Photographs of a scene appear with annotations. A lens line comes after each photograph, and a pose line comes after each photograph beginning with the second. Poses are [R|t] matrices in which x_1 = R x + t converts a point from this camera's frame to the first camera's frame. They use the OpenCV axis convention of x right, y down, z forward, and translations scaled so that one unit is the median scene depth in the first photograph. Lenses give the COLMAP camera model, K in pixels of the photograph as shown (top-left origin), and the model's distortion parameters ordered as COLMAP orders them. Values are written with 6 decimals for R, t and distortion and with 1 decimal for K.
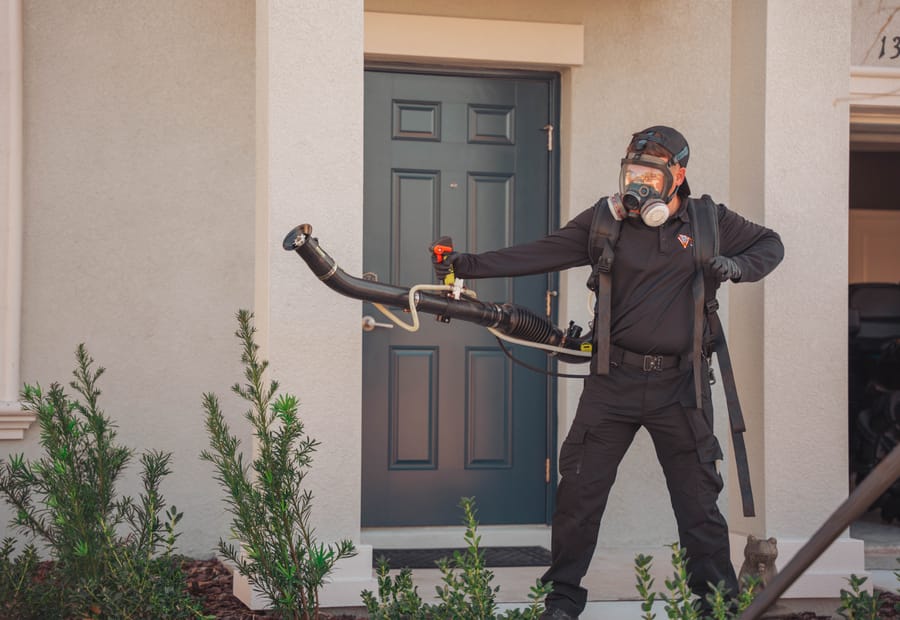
lens RADIAL K [[1867.2, 0, 450.0], [0, 1867.2, 310.0], [0, 0, 1]] dist [0.060063, 0.297662]
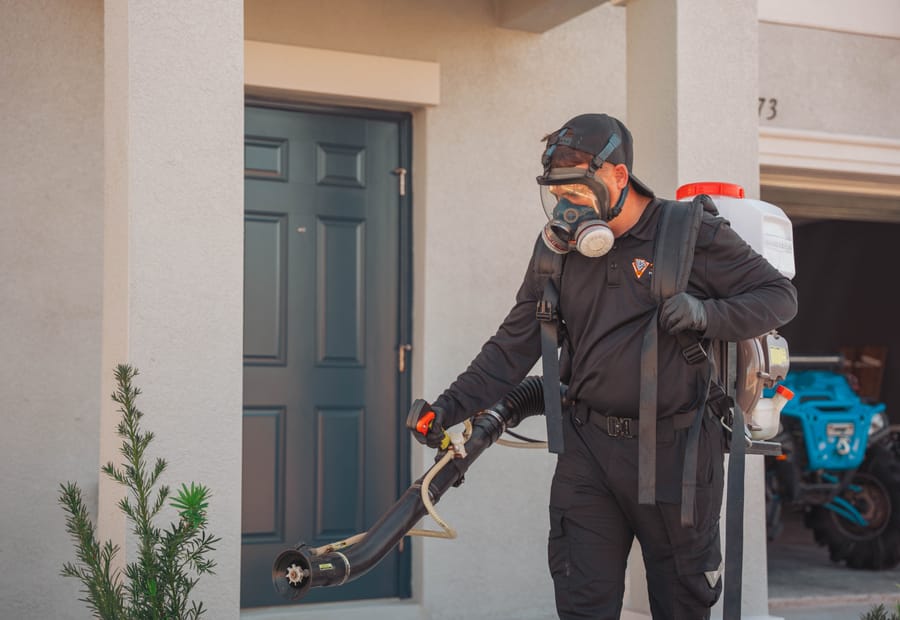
lens RADIAL K [[1508.1, 0, 449.9], [0, 1508.1, 290.0], [0, 0, 1]] dist [-0.149547, 3.251099]
pose [[0.981376, 0.010435, 0.191814, -0.096635], [-0.000741, 0.998722, -0.050540, 0.000358], [-0.192097, 0.049457, 0.980129, 0.371357]]
